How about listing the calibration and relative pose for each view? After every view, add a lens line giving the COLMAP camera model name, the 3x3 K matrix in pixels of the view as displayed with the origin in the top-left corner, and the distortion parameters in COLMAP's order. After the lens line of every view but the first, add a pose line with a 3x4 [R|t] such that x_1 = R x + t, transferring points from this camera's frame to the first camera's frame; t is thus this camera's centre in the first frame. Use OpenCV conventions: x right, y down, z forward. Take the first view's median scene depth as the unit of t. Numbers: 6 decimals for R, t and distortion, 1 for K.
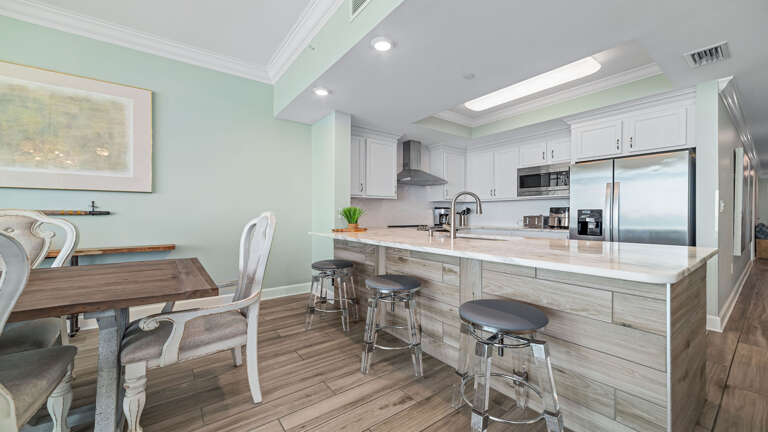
lens RADIAL K [[295.0, 0, 384.0], [0, 295.0, 216.0], [0, 0, 1]] dist [-0.002198, -0.000001]
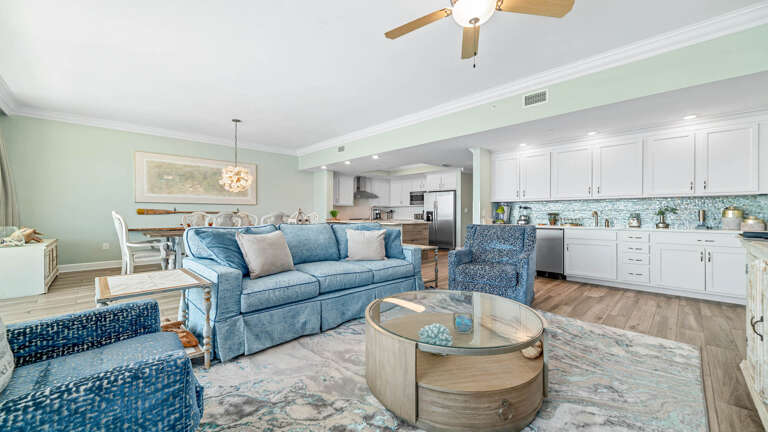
lens RADIAL K [[295.0, 0, 384.0], [0, 295.0, 216.0], [0, 0, 1]] dist [-0.002198, -0.000001]
pose [[0.990180, -0.002976, 0.139768, -0.042630], [0.002694, 0.999994, 0.002206, 0.011560], [-0.139773, -0.001808, 0.990182, -1.316521]]
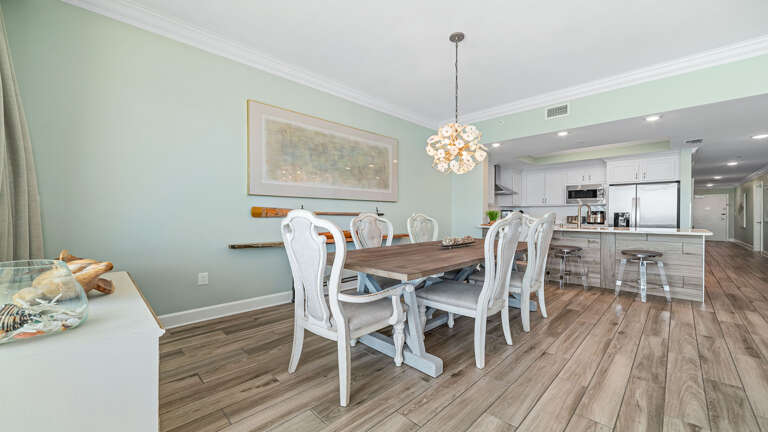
lens RADIAL K [[299.2, 0, 384.0], [0, 299.2, 216.0], [0, 0, 1]] dist [0.001443, 0.000195]
pose [[0.988942, 0.000079, 0.148300, -0.869586], [0.000275, 0.999997, -0.002370, 0.002407], [-0.148300, 0.002385, 0.988940, -0.497942]]
